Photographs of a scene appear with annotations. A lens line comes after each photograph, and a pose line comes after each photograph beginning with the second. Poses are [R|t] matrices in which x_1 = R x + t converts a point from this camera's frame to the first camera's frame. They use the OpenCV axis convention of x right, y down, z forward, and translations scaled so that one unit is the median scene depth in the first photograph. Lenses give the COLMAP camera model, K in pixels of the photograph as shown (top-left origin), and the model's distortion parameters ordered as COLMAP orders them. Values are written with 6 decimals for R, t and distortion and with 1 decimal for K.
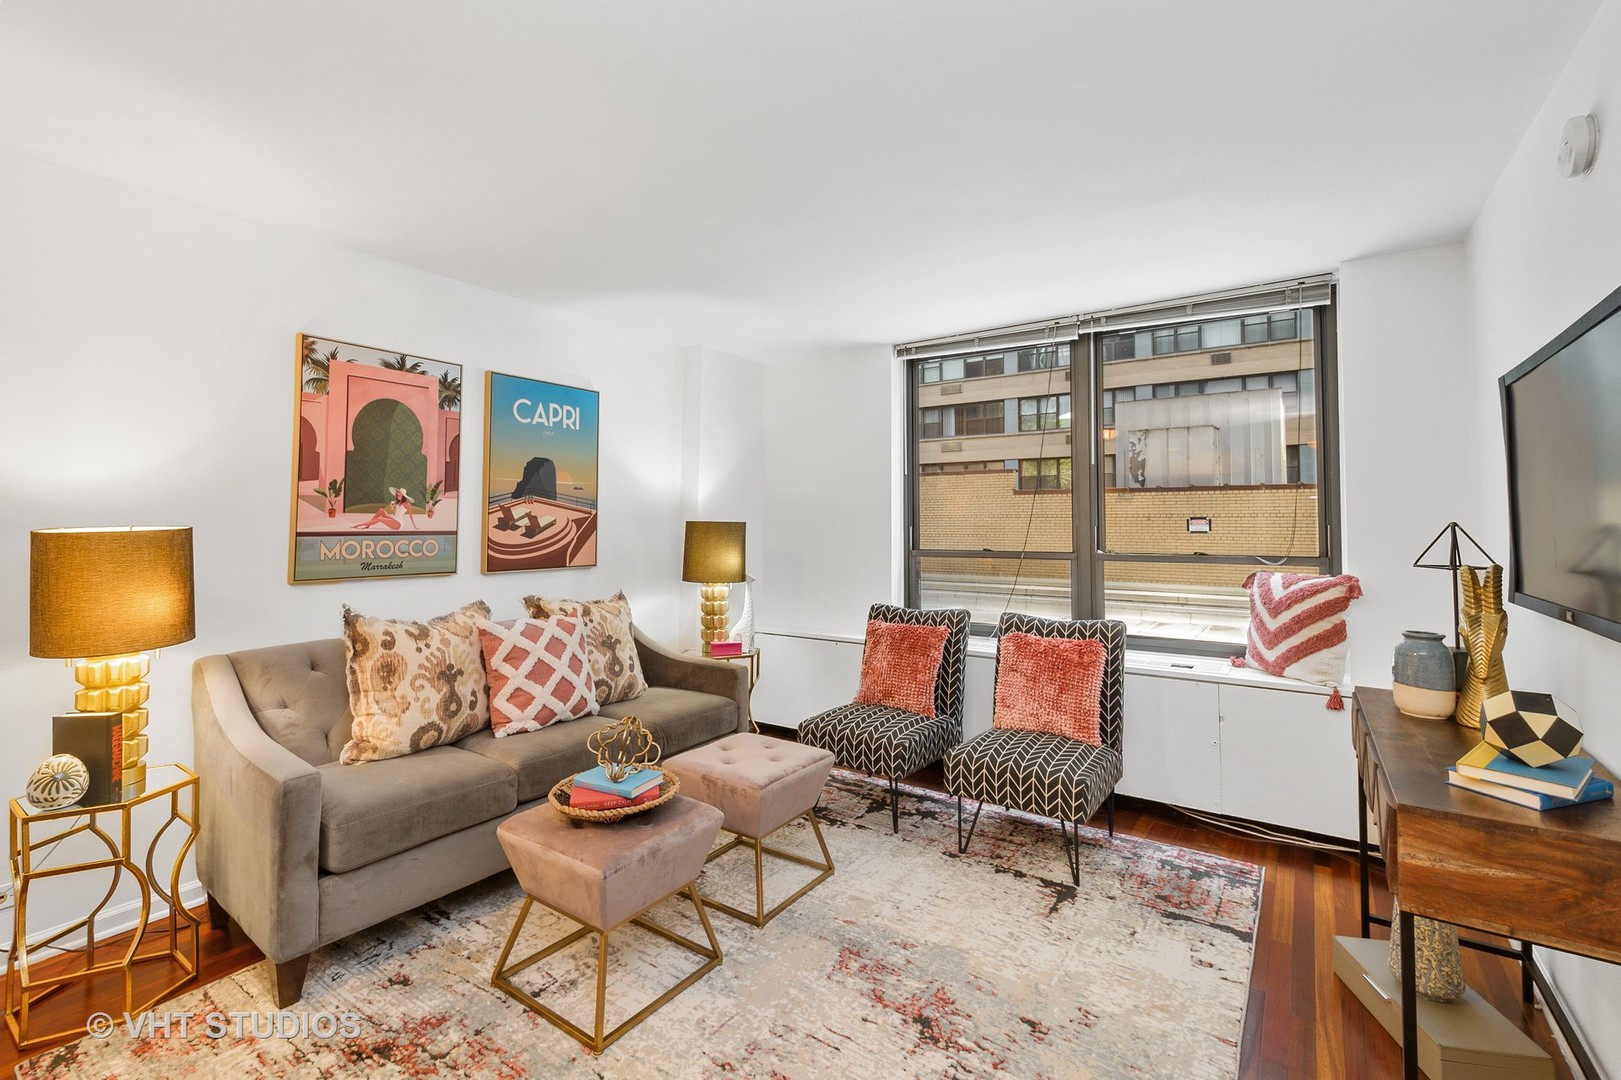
lens RADIAL K [[707.2, 0, 798.2], [0, 707.2, 498.6], [0, 0, 1]] dist [0.010617, -0.003002]
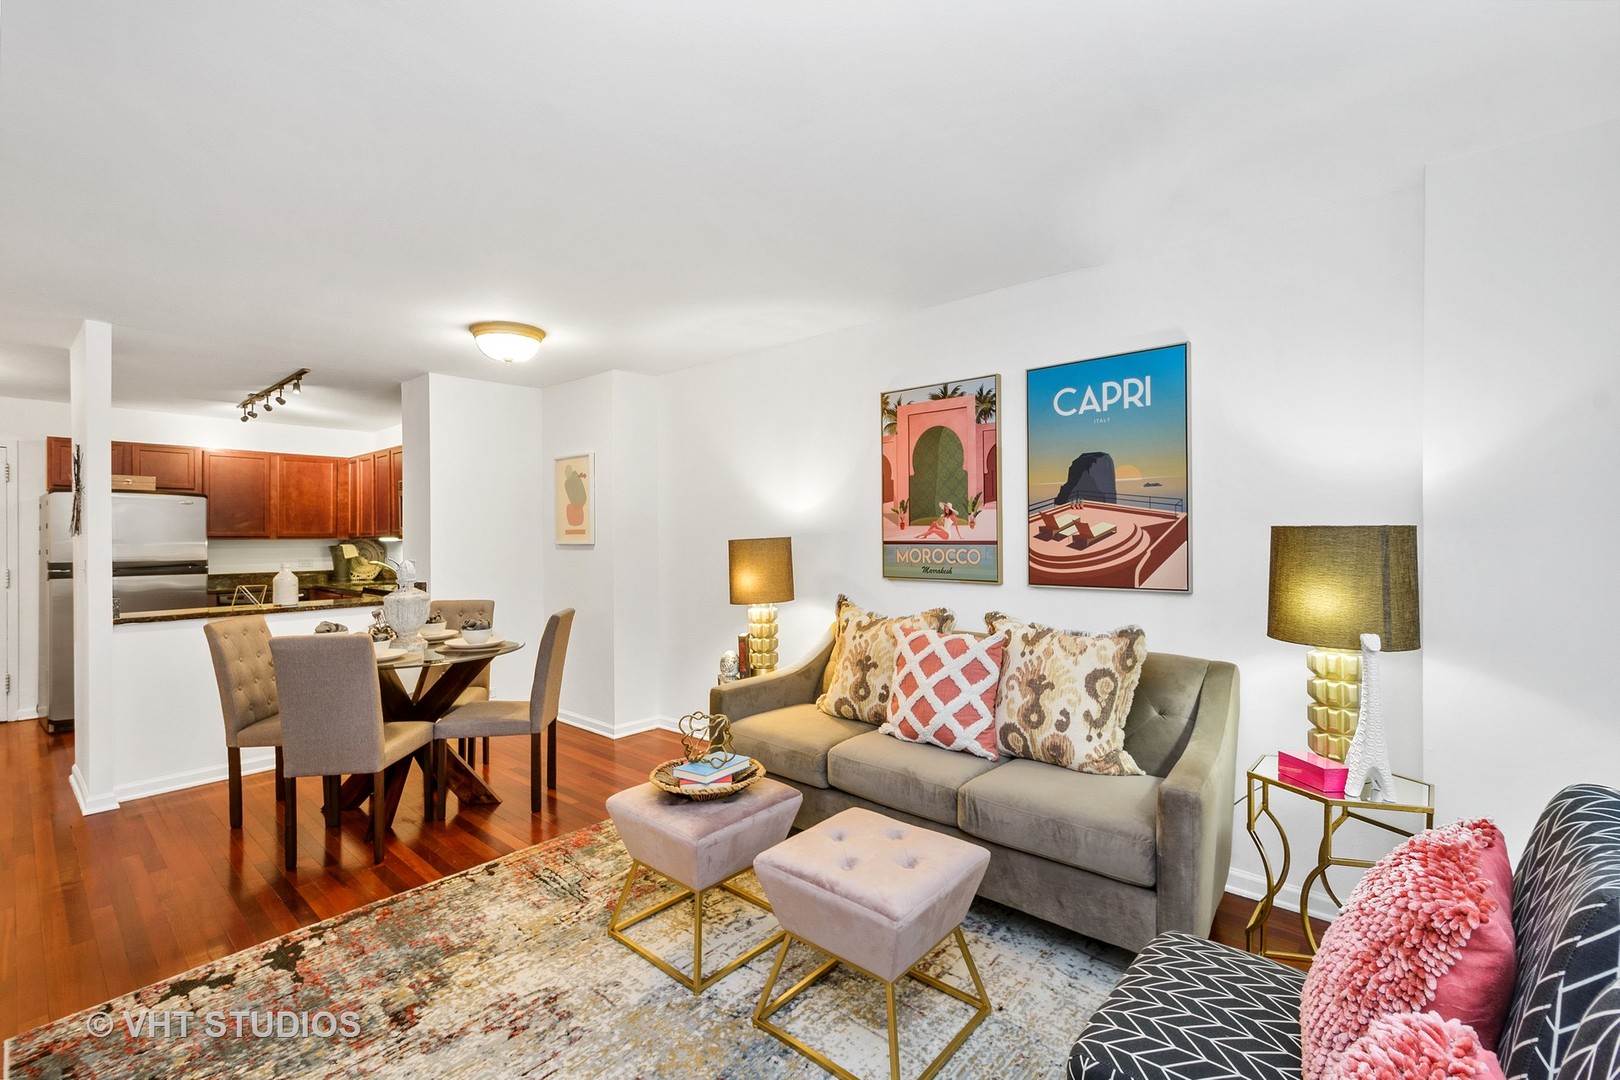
lens RADIAL K [[706.8, 0, 806.5], [0, 706.8, 535.9], [0, 0, 1]] dist [0.010617, -0.003002]
pose [[-0.109471, -0.001114, -0.993989, 0.587045], [0.043393, 0.999041, -0.005899, 0.035270], [0.993042, -0.043778, -0.109317, 0.905629]]
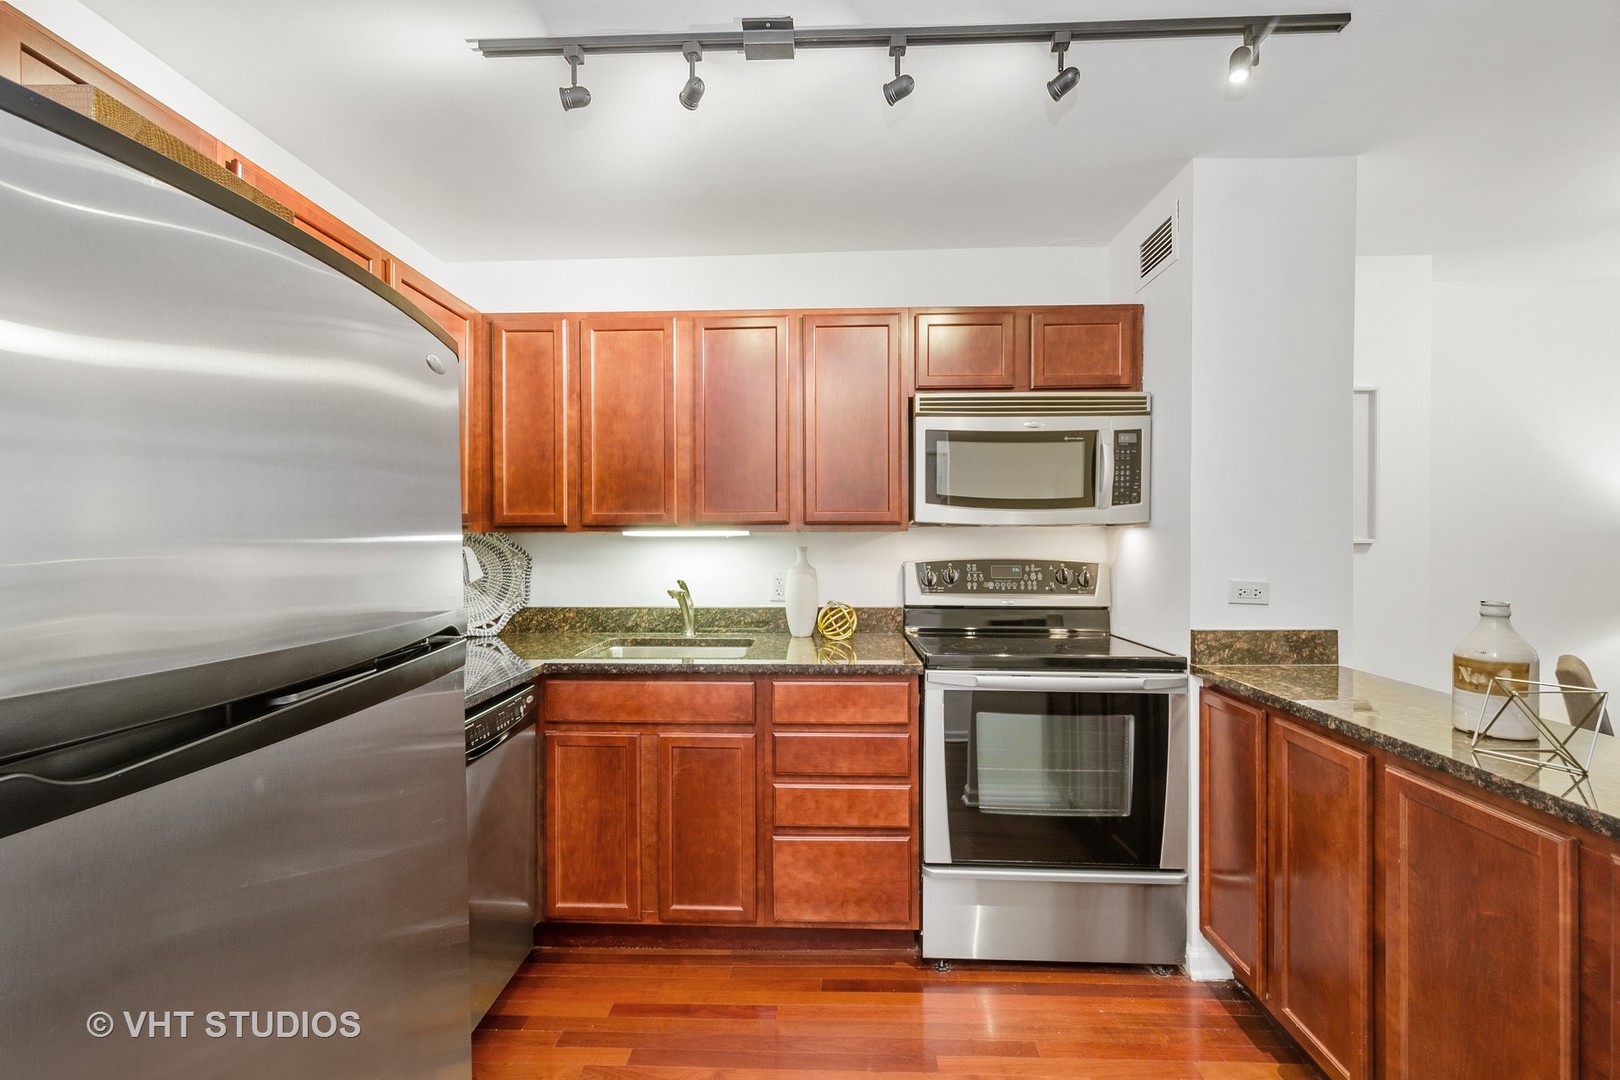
lens RADIAL K [[706.8, 0, 802.9], [0, 706.8, 541.8], [0, 0, 1]] dist [0.010617, -0.003002]
pose [[0.542125, 0.005255, -0.840281, -0.575789], [0.032214, 0.999115, 0.027032, -0.028566], [0.839680, -0.041724, 0.541476, -0.912857]]
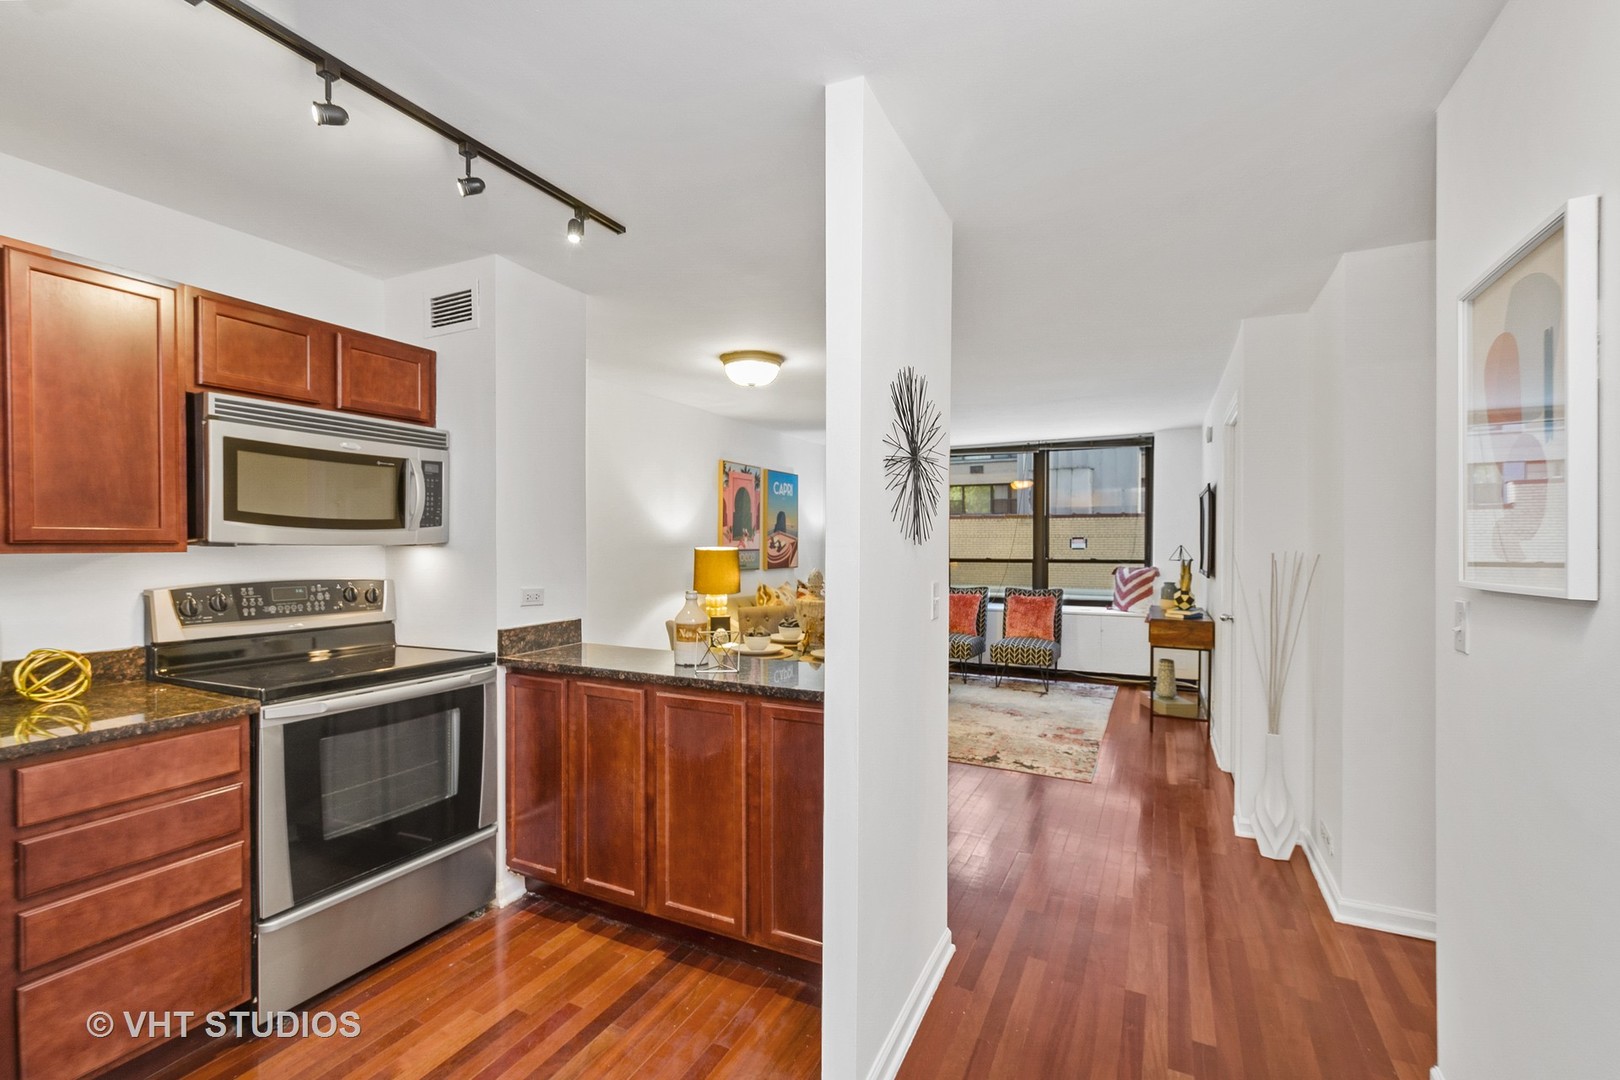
lens RADIAL K [[706.8, 0, 798.6], [0, 706.8, 547.0], [0, 0, 1]] dist [0.010617, -0.003002]
pose [[0.989868, -0.002641, 0.141968, -0.710836], [-0.003423, 0.999092, 0.042457, -0.051392], [-0.141952, -0.042512, 0.988960, -1.131268]]
